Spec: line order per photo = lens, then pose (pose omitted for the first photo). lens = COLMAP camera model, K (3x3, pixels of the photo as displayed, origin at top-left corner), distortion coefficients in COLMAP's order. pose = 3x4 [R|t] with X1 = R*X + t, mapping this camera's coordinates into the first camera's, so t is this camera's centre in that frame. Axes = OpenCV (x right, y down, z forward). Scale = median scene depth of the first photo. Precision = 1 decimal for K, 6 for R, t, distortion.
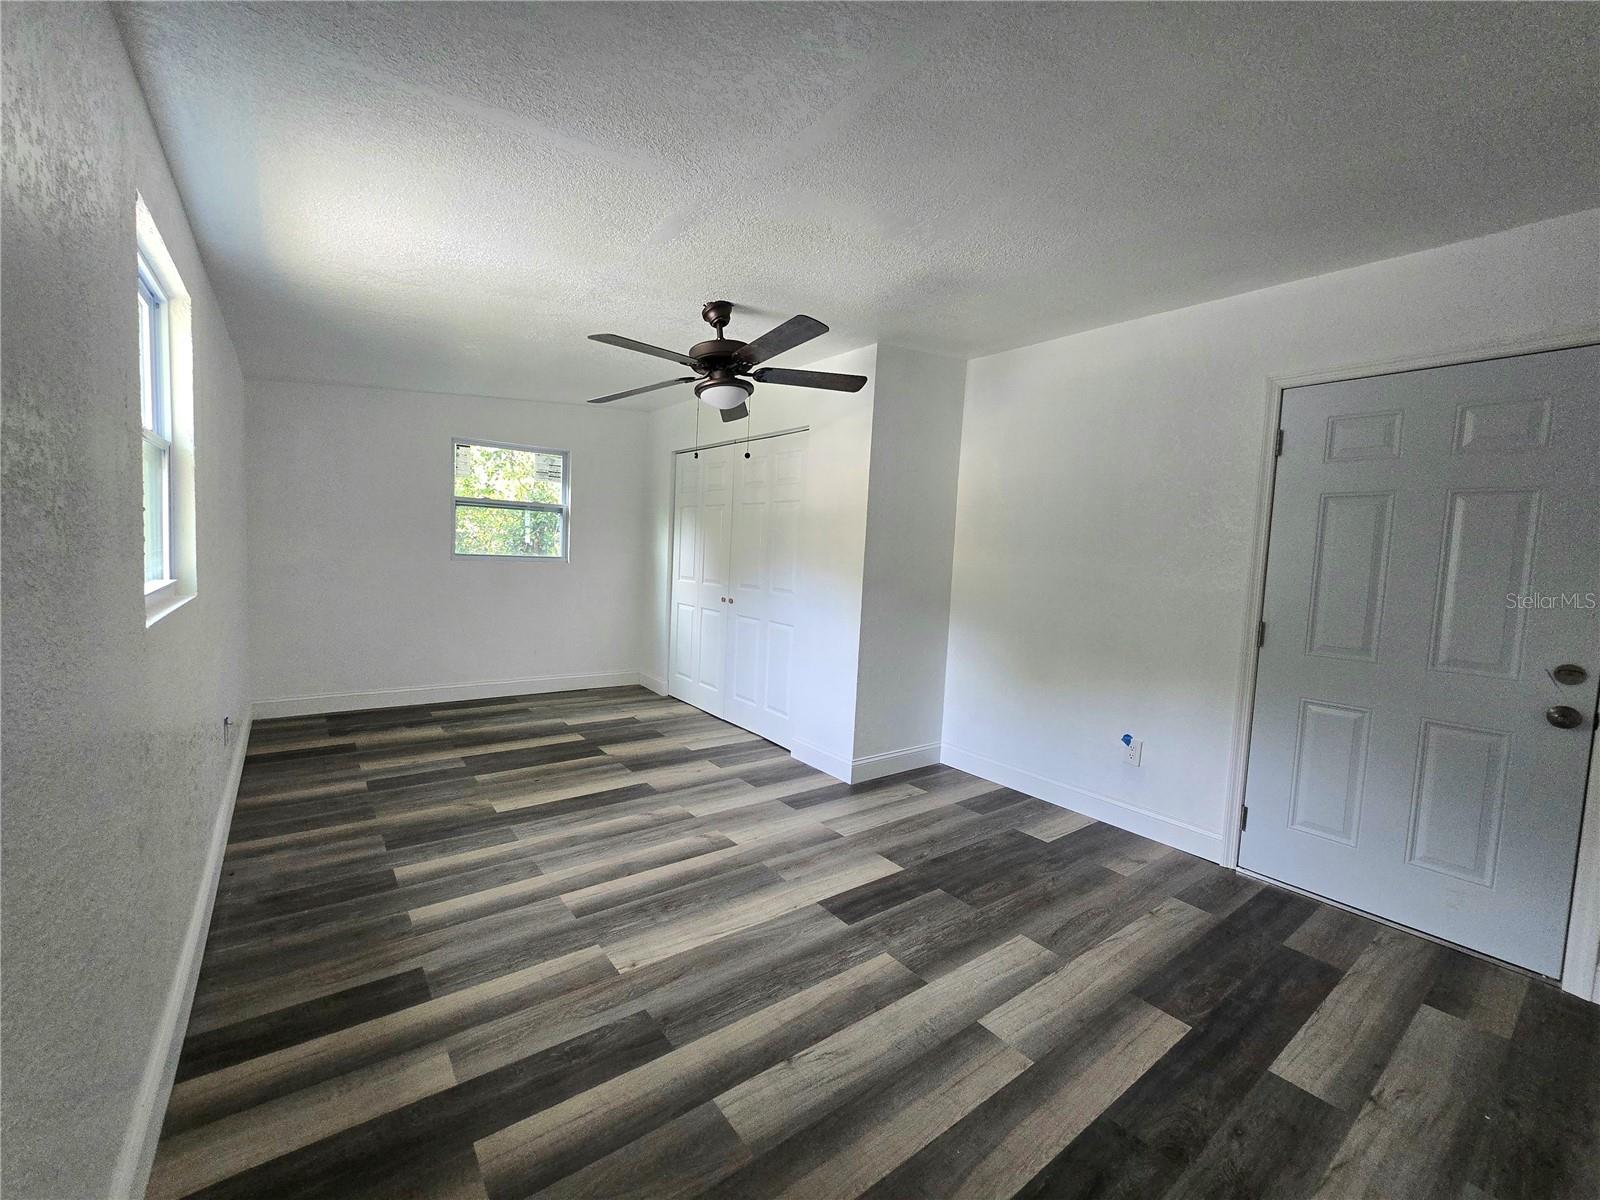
lens RADIAL K [[656.1, 0, 796.1], [0, 656.1, 598.0], [0, 0, 1]] dist [-0.002911, -0.000318]
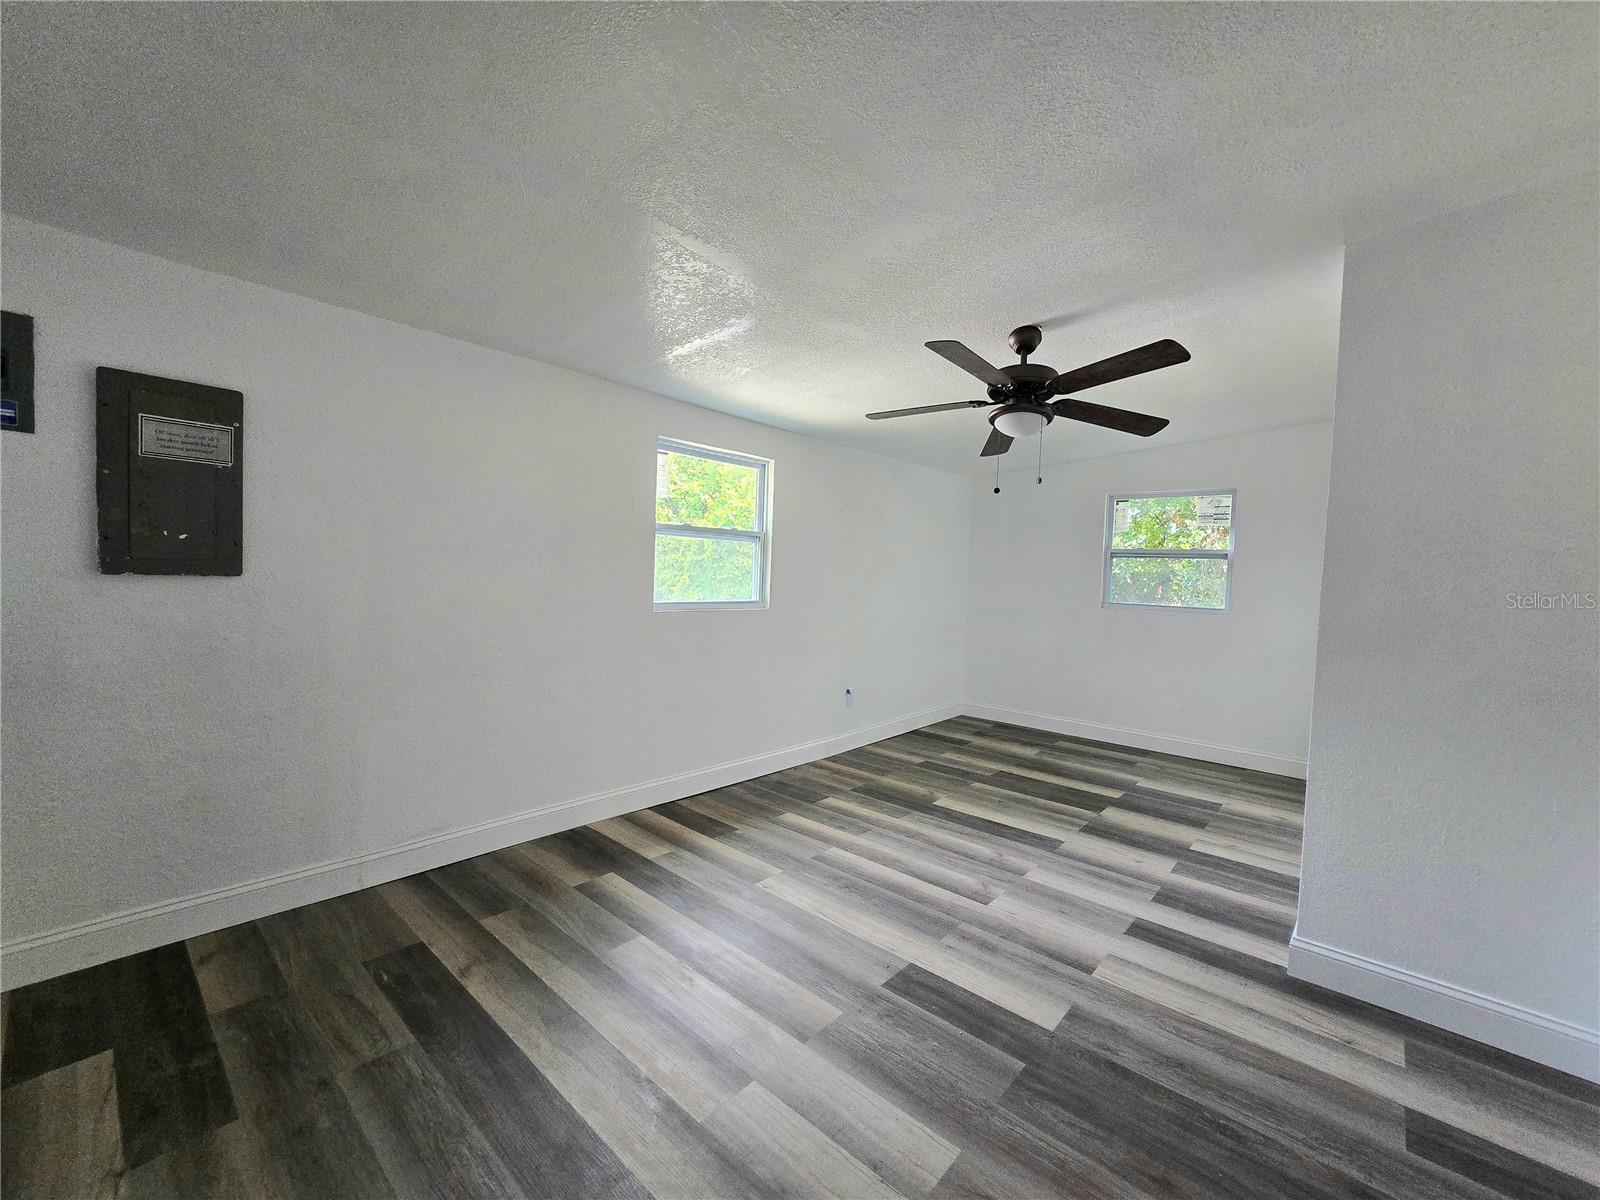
lens RADIAL K [[656.1, 0, 796.1], [0, 656.1, 598.0], [0, 0, 1]] dist [-0.002911, -0.000318]
pose [[0.192913, 0.001345, -0.981215, 0.640864], [-0.100497, 0.994767, -0.018395, -0.005343], [0.976056, 0.102158, 0.192039, 0.441879]]
